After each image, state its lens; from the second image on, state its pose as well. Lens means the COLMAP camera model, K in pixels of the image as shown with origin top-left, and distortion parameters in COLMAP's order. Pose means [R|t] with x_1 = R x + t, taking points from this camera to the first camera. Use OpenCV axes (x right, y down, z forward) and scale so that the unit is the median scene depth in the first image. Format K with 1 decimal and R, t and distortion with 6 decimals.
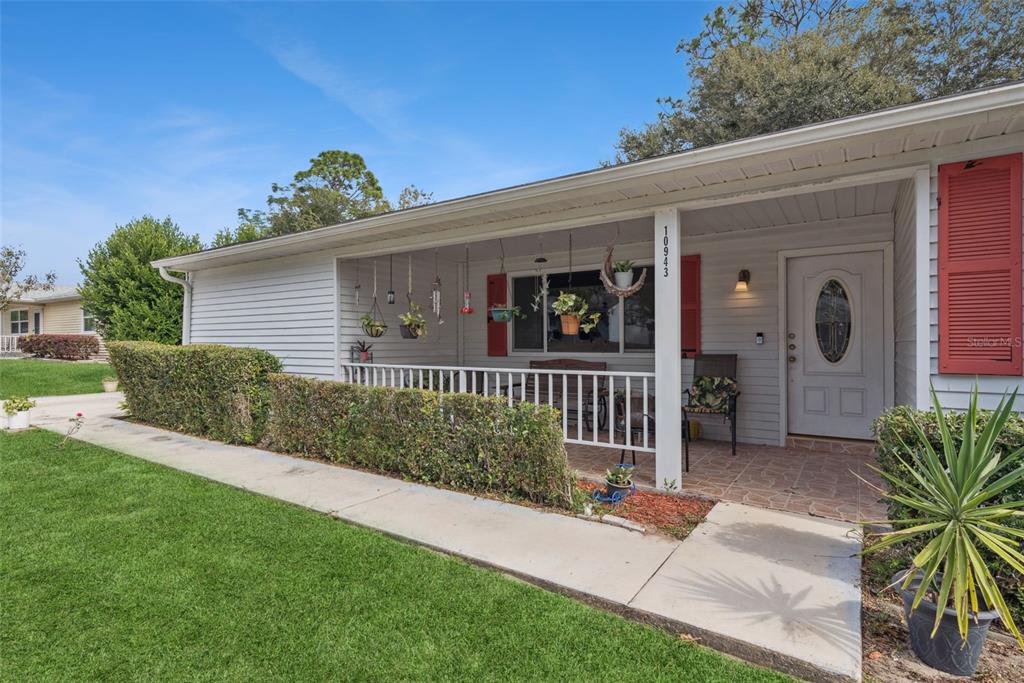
lens RADIAL K [[453.0, 0, 507.2], [0, 453.0, 336.8], [0, 0, 1]] dist [0.007261, -0.000258]
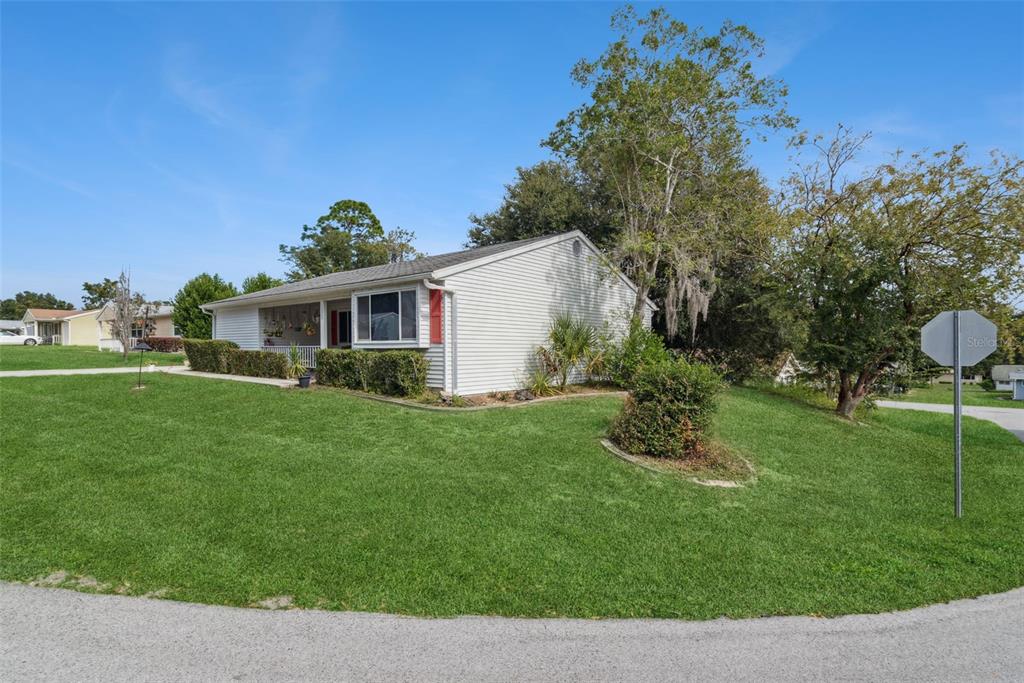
lens RADIAL K [[453.0, 0, 517.1], [0, 453.0, 346.4], [0, 0, 1]] dist [0.007261, -0.000258]
pose [[0.994558, 0.002958, -0.104146, 0.520361], [-0.002096, 0.999963, 0.008380, 0.012250], [0.104166, -0.008116, 0.994527, -0.555074]]
